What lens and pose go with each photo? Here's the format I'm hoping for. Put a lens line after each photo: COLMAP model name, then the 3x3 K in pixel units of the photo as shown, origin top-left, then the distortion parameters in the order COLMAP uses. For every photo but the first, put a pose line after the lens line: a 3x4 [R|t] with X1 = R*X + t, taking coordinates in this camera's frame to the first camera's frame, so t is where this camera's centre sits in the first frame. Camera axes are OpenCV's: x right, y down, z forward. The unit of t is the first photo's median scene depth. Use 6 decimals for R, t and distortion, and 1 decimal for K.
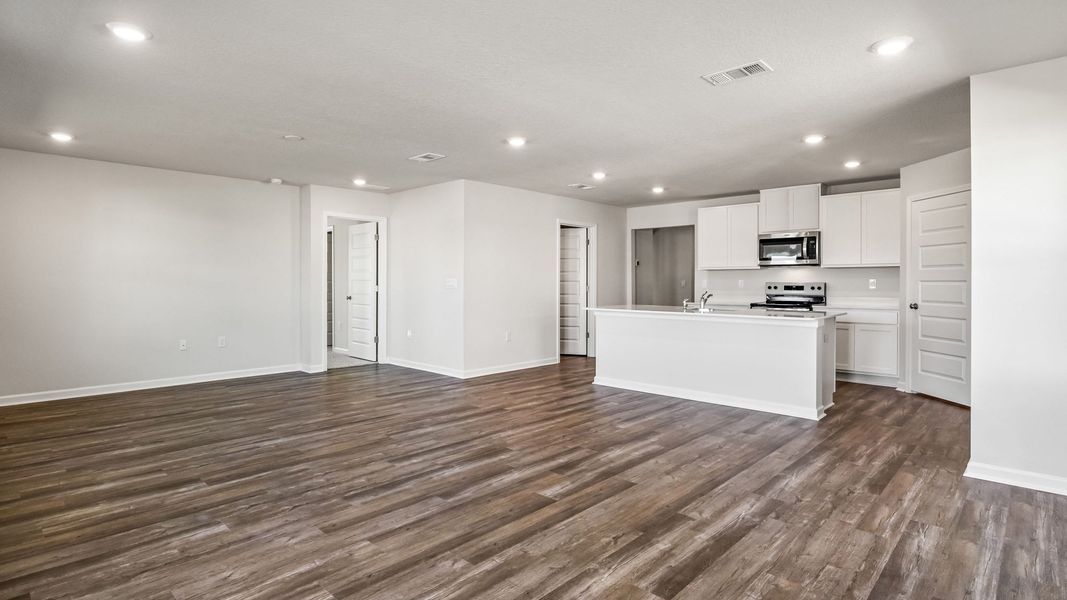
lens RADIAL K [[534.9, 0, 536.4], [0, 534.9, 294.1], [0, 0, 1]] dist [-0.007675, -0.001566]
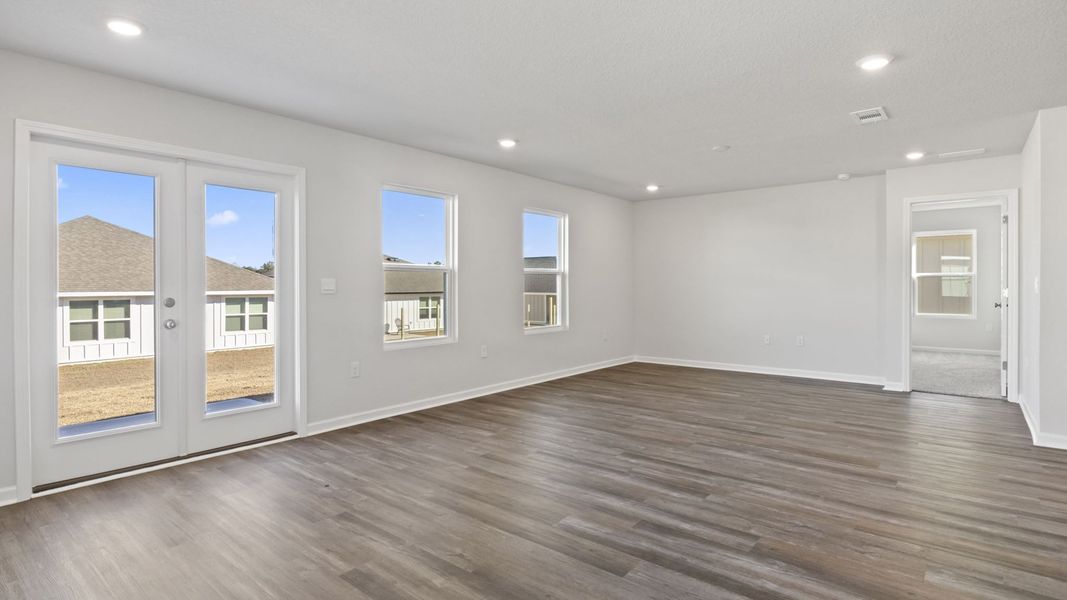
lens RADIAL K [[534.9, 0, 535.7], [0, 534.9, 284.3], [0, 0, 1]] dist [-0.007675, -0.001566]
pose [[0.063465, -0.004424, -0.997974, 0.822426], [-0.018500, 0.999813, -0.005608, -0.012484], [0.997813, 0.018819, 0.063371, 0.798770]]
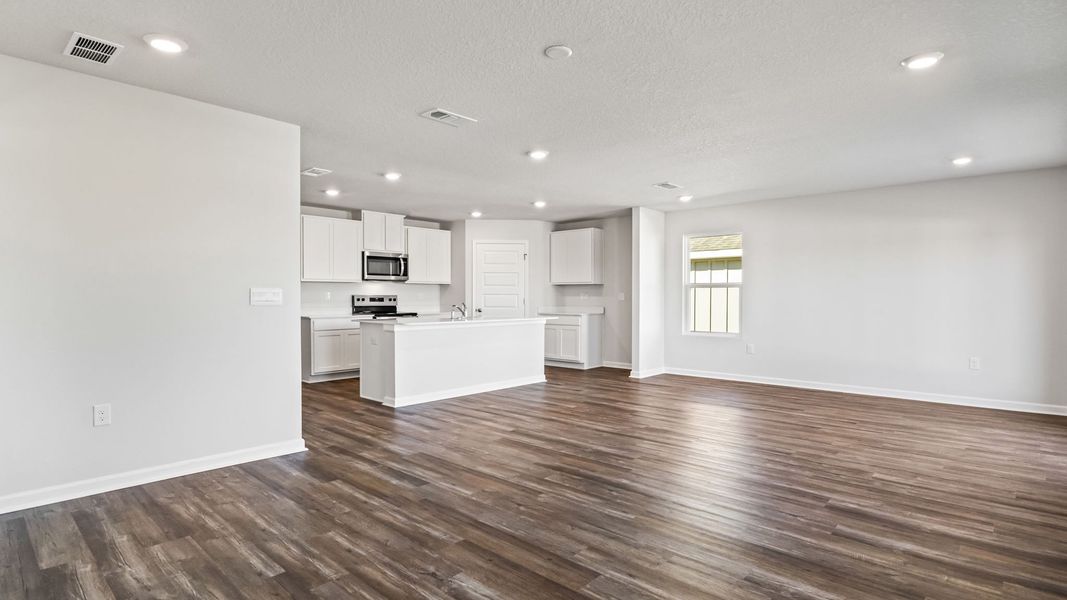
lens RADIAL K [[534.9, 0, 541.8], [0, 534.9, 301.2], [0, 0, 1]] dist [-0.007675, -0.001566]
pose [[-0.022813, -0.010111, 0.999689, -1.496050], [0.020205, 0.999740, 0.010573, -0.029065], [-0.999536, 0.020440, -0.022603, 1.457604]]
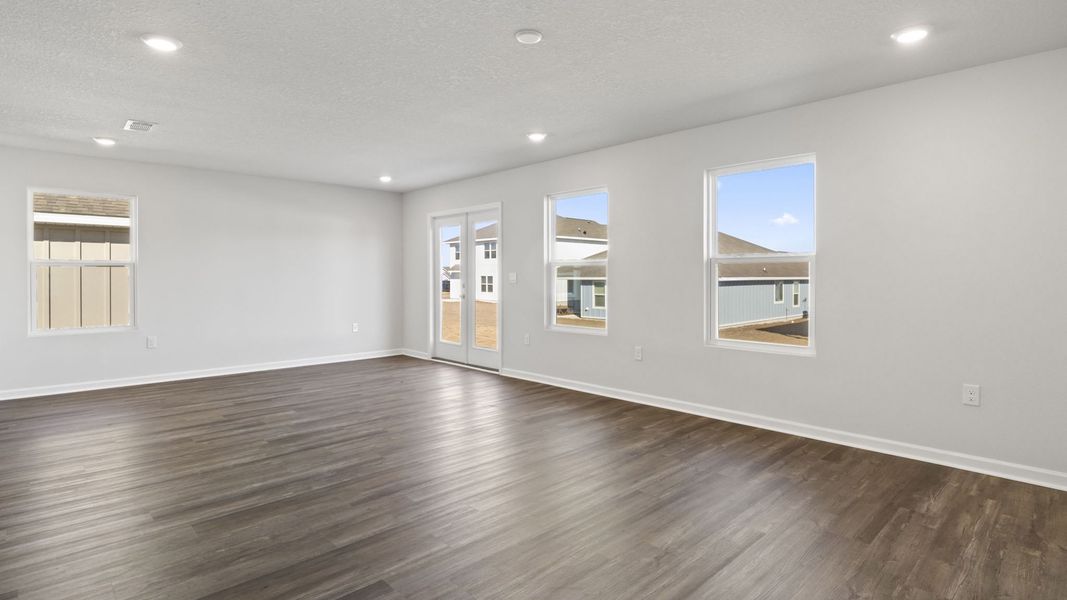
lens RADIAL K [[534.9, 0, 528.7], [0, 534.9, 273.7], [0, 0, 1]] dist [-0.007675, -0.001566]
pose [[-0.997866, 0.005033, 0.065096, -0.701148], [0.006508, 0.999726, 0.022480, -0.054202], [-0.064965, 0.022856, -0.997626, 2.261172]]
